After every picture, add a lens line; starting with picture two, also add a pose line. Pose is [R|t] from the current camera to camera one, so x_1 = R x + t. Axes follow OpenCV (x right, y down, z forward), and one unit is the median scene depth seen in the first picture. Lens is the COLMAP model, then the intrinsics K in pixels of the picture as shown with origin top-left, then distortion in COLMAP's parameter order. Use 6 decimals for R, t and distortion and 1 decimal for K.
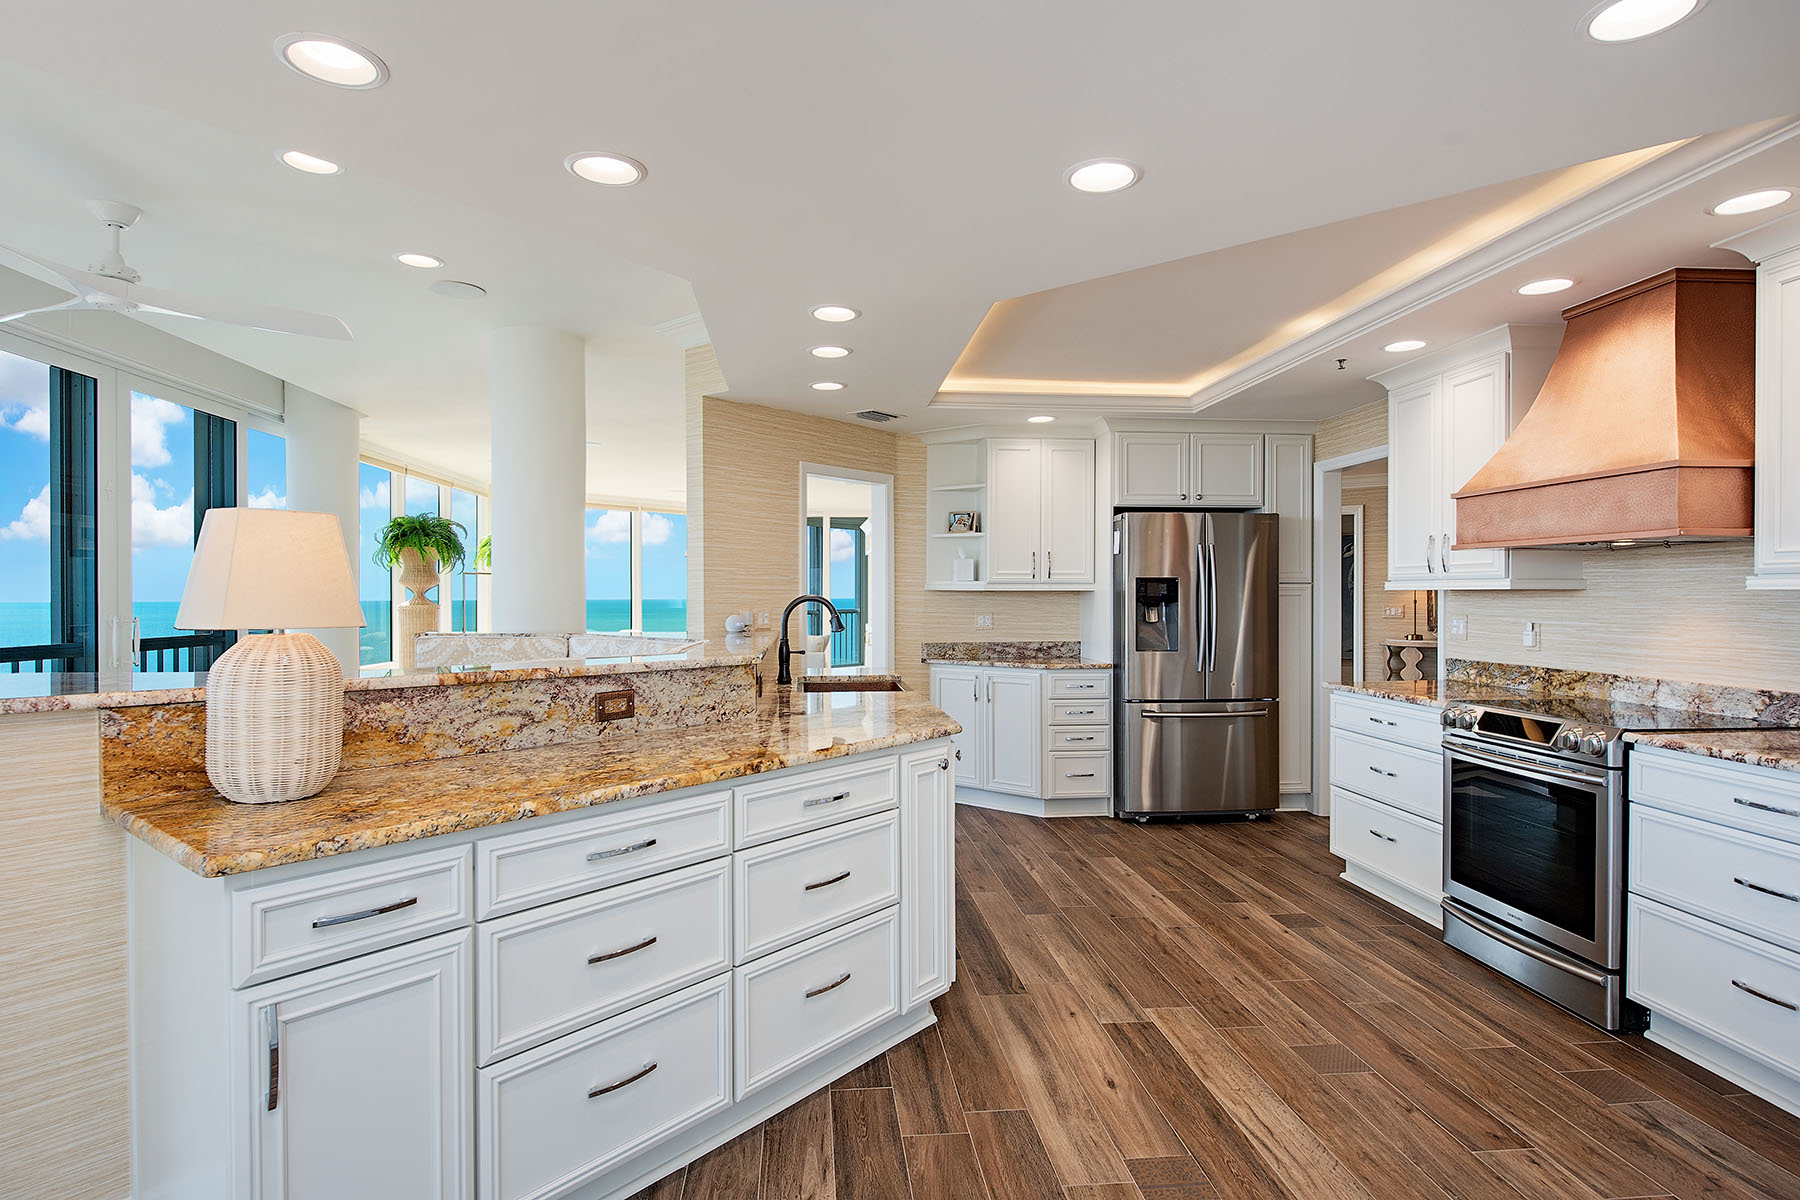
lens RADIAL K [[983.4, 0, 900.0], [0, 983.4, 600.0], [0, 0, 1]] dist [-0.001860, -0.000116]
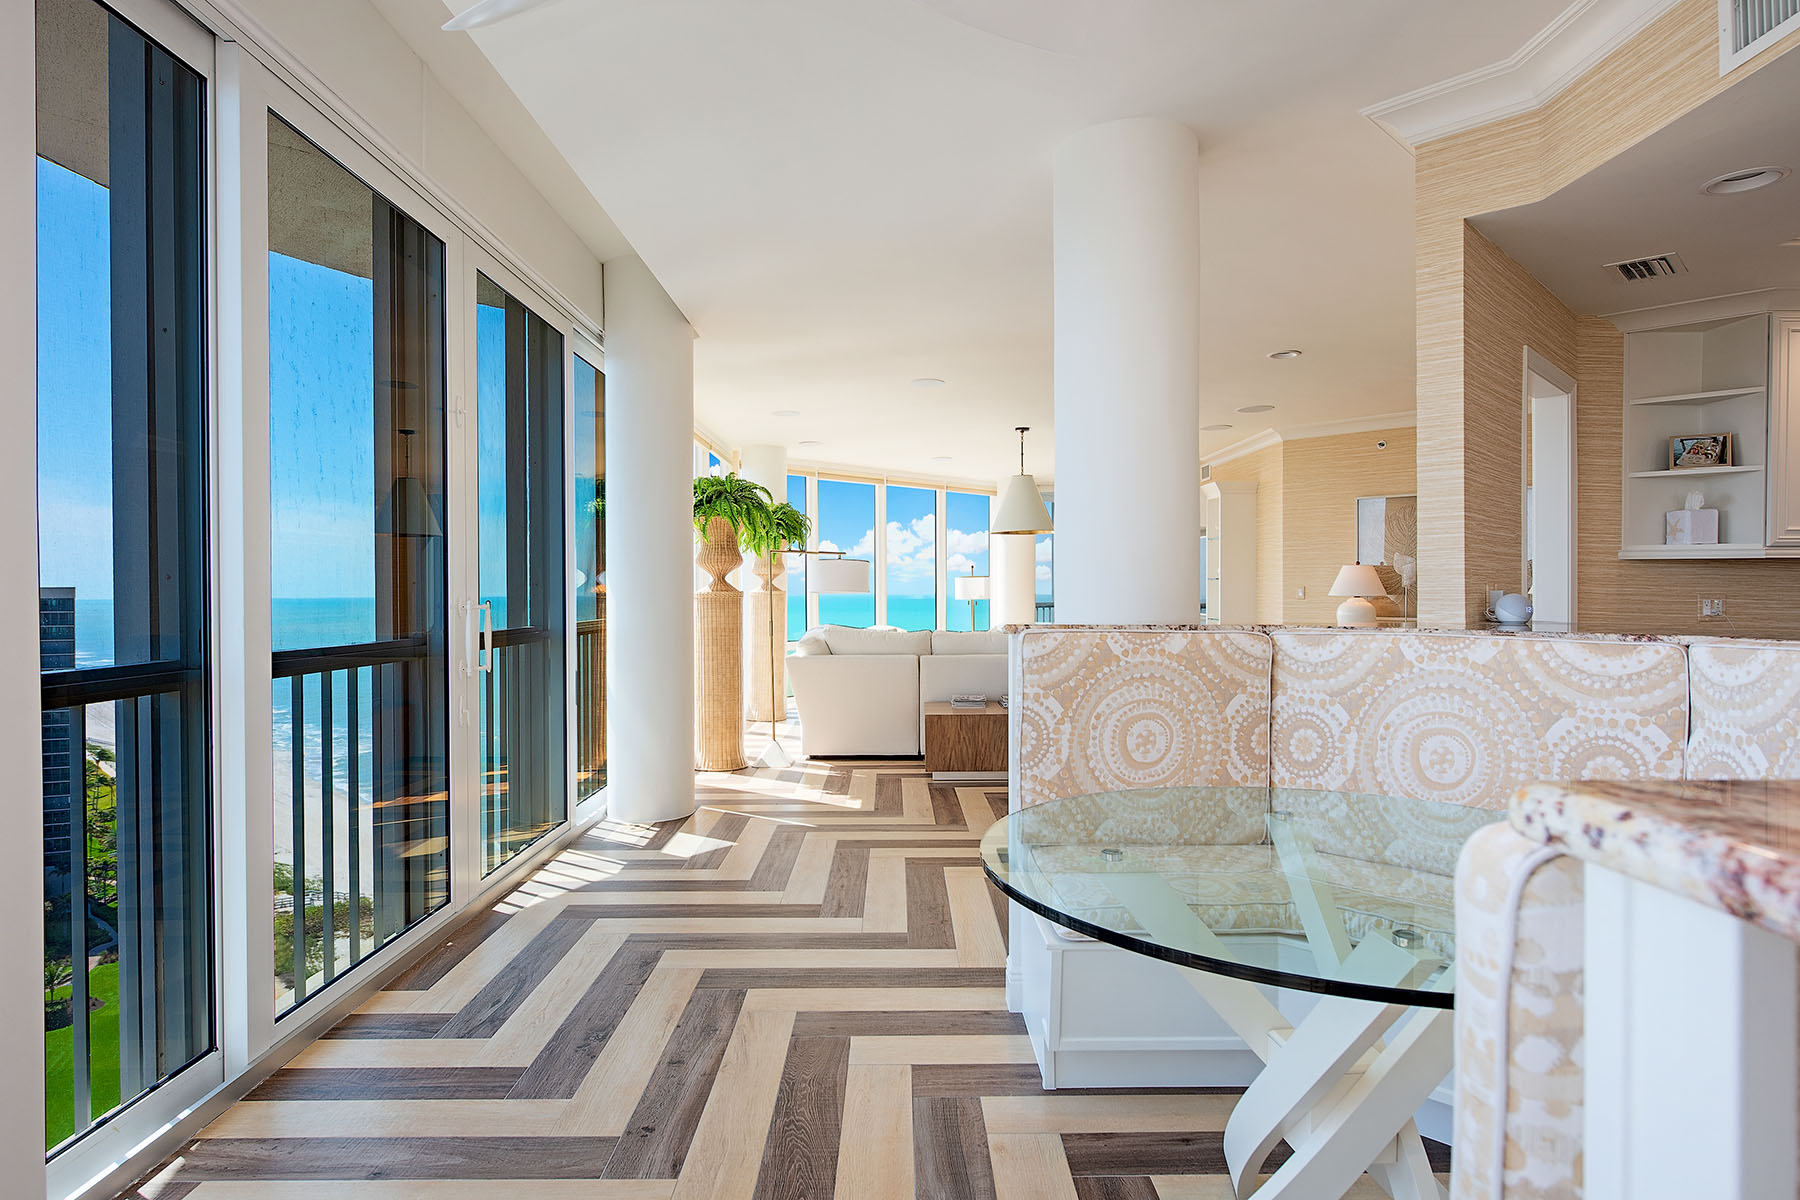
lens RADIAL K [[1037.6, 0, 900.0], [0, 1037.6, 600.0], [0, 0, 1]] dist [-0.001669, -0.000216]
pose [[0.995455, -0.002535, -0.095200, -0.377764], [0.002788, 0.999993, 0.002523, 0.013292], [0.095193, -0.002777, 0.995455, 0.280437]]
